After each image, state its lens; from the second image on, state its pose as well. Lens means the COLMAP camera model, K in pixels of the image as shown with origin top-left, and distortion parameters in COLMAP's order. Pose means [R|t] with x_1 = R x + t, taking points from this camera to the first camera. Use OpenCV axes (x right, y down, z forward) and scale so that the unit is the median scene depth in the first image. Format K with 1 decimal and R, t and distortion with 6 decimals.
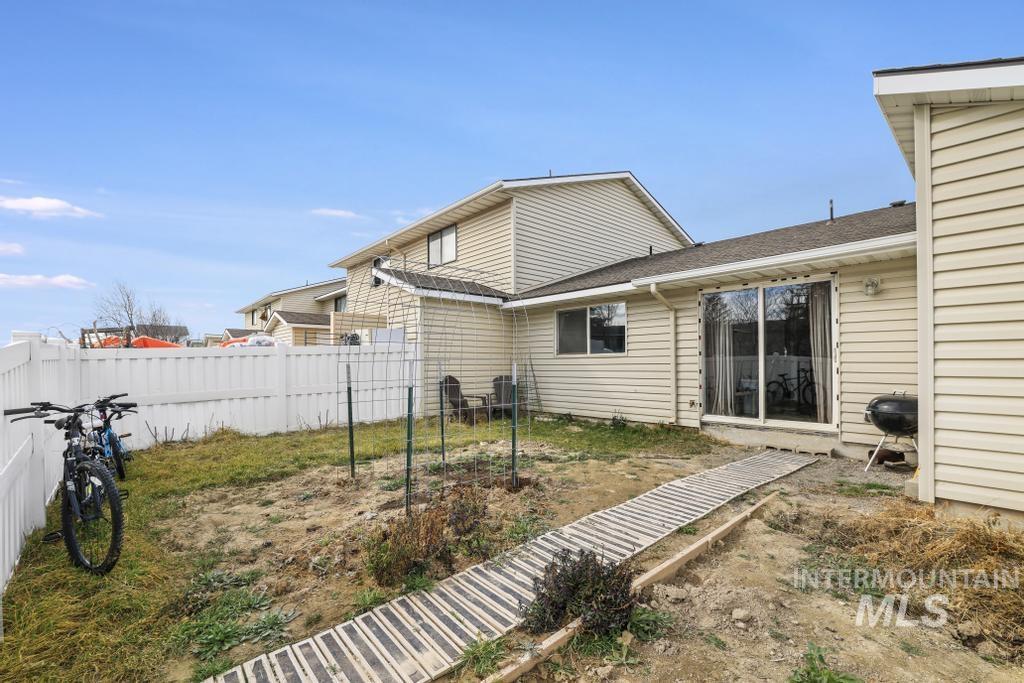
lens RADIAL K [[438.2, 0, 505.2], [0, 438.2, 359.9], [0, 0, 1]] dist [0.000520, 0.000081]
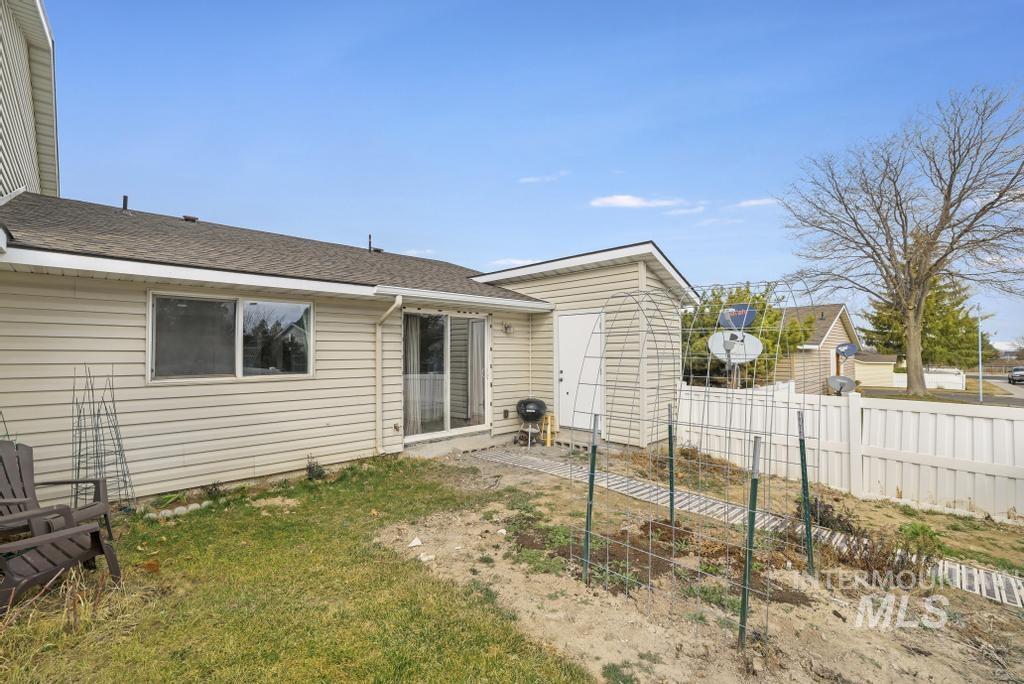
lens RADIAL K [[449.9, 0, 511.4], [0, 449.9, 354.8], [0, 0, 1]] dist [-0.022174, 0.000283]
pose [[-0.056634, 0.007123, 0.998370, -0.591144], [-0.001381, 0.999973, -0.007213, -0.052436], [-0.998394, -0.001787, -0.056623, 0.894700]]
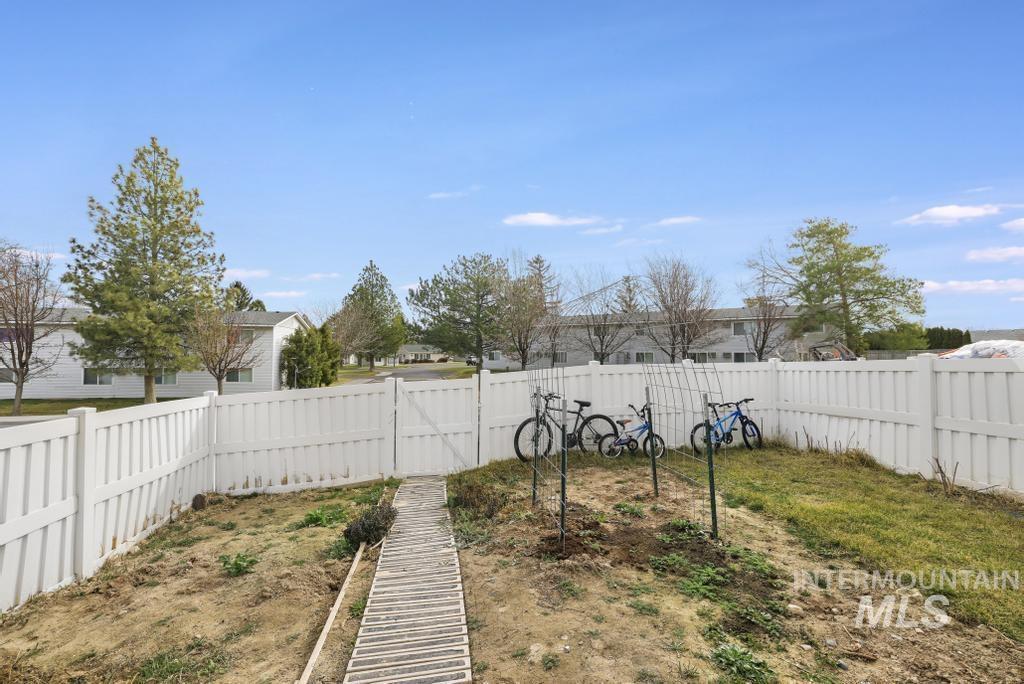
lens RADIAL K [[449.9, 0, 511.4], [0, 449.9, 354.8], [0, 0, 1]] dist [-0.022174, 0.000283]
pose [[-0.518427, -0.002634, -0.855118, 0.505890], [0.007992, 0.999937, -0.007925, -0.040531], [0.855084, -0.010943, -0.518374, 0.863228]]
